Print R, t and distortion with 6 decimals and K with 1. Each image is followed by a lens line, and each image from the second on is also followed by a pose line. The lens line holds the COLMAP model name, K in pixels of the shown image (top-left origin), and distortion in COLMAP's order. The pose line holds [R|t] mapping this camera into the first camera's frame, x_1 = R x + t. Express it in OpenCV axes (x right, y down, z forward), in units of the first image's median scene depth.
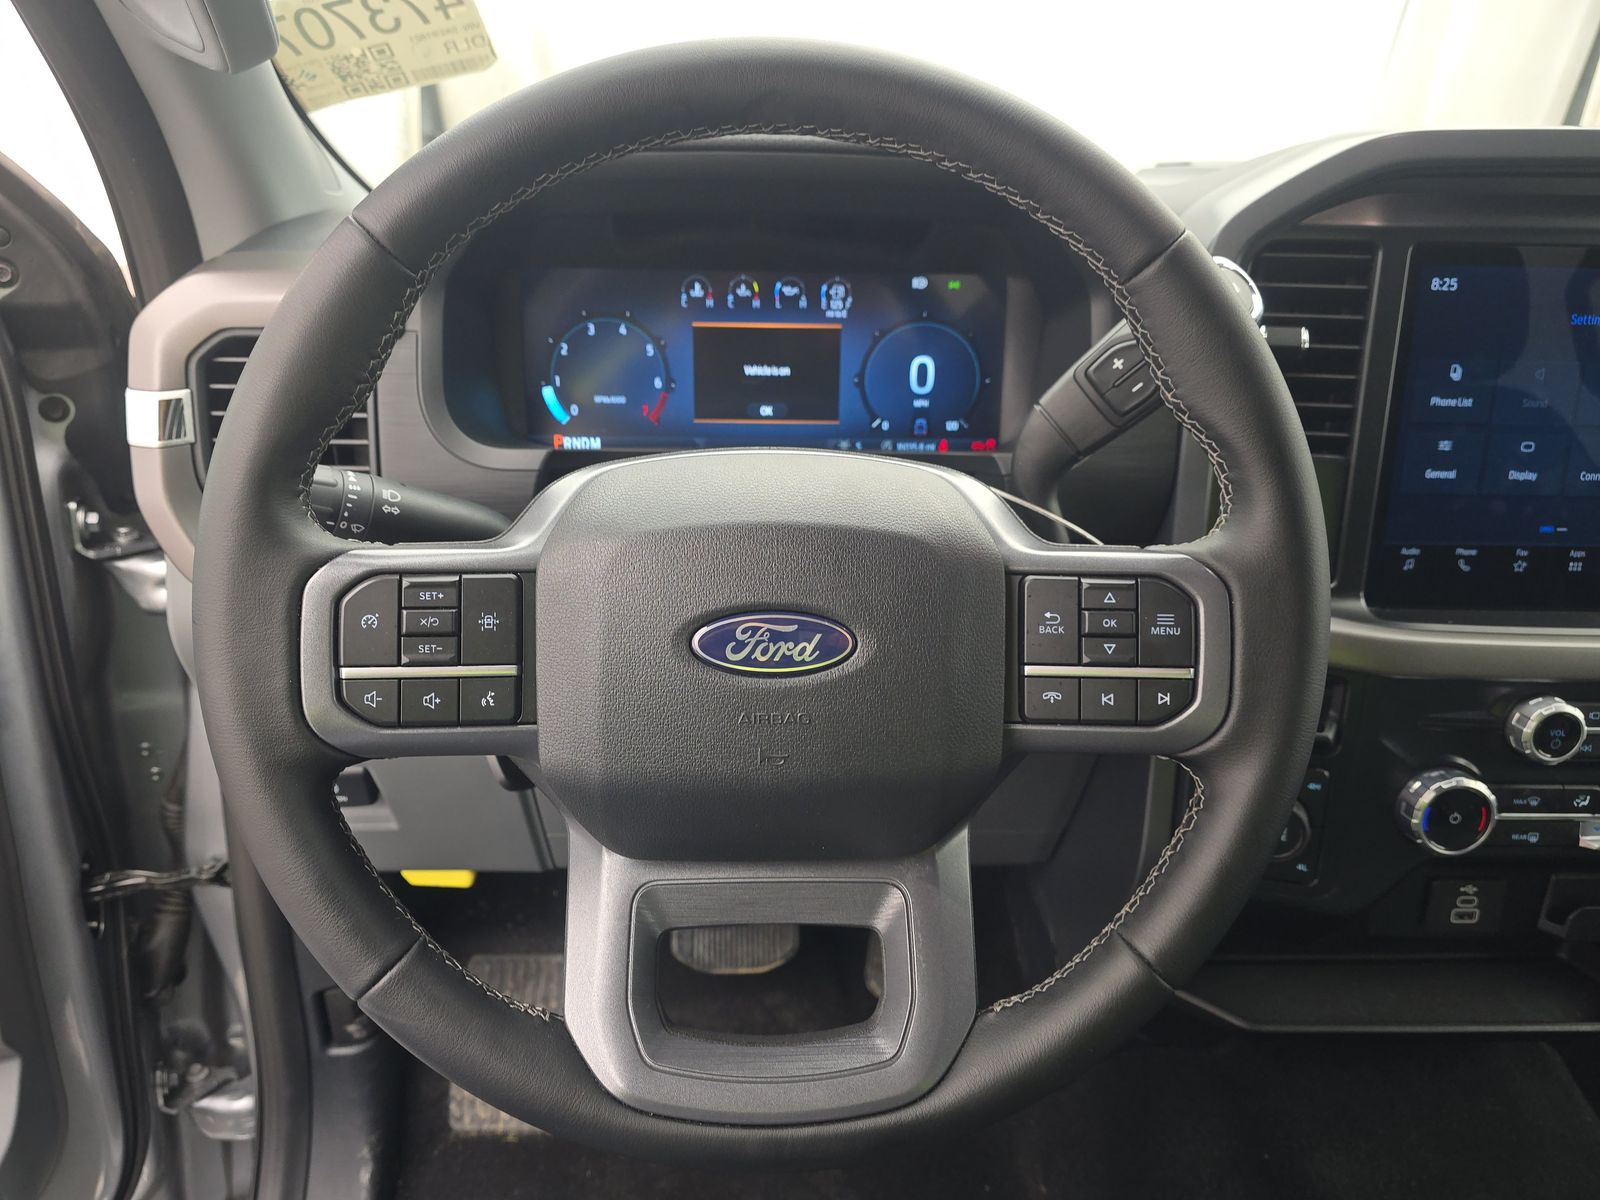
lens RADIAL K [[1073.8, 0, 792.4], [0, 1073.8, 589.3], [0, 0, 1]] dist [0.061525, -0.047700]
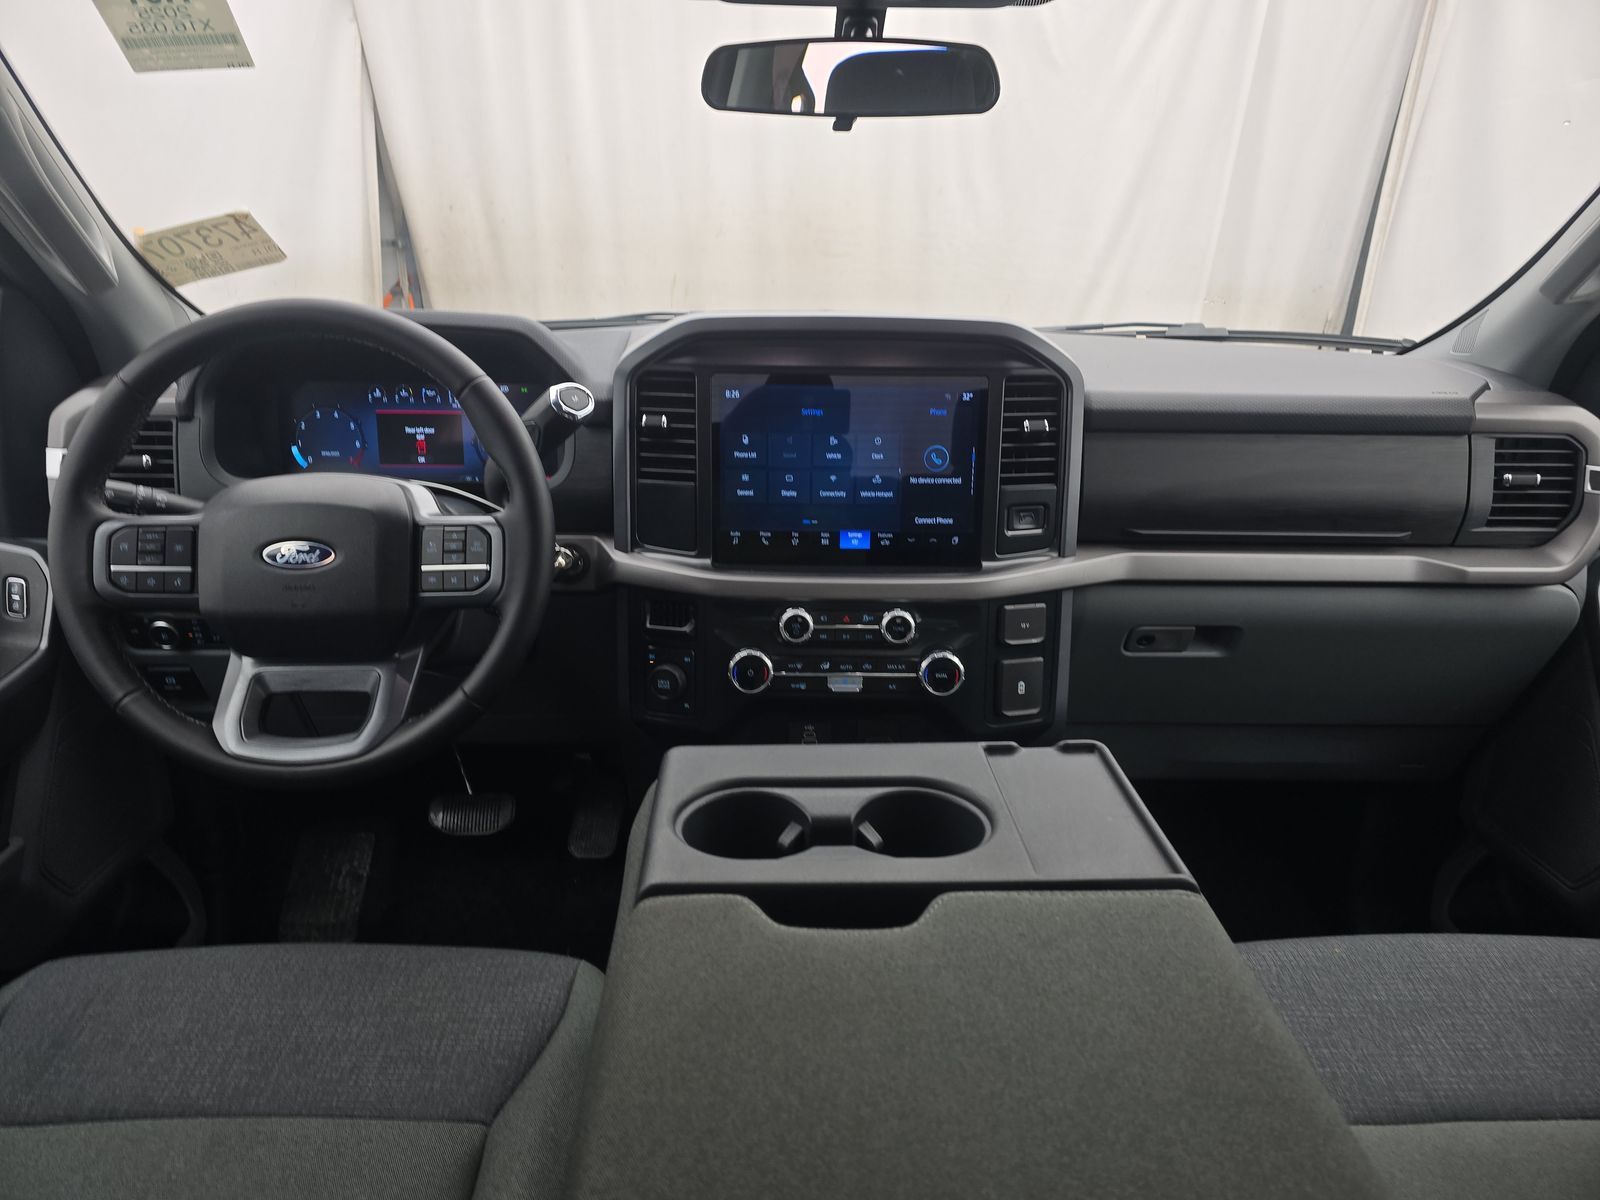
lens RADIAL K [[1063.3, 0, 800.0], [0, 1063.3, 600.0], [0, 0, 1]] dist [0.066747, -0.048878]
pose [[0.999919, -0.003140, -0.012359, 0.628333], [0.002543, 0.998842, -0.048037, 0.150940], [0.012496, 0.048002, 0.998769, -0.744292]]
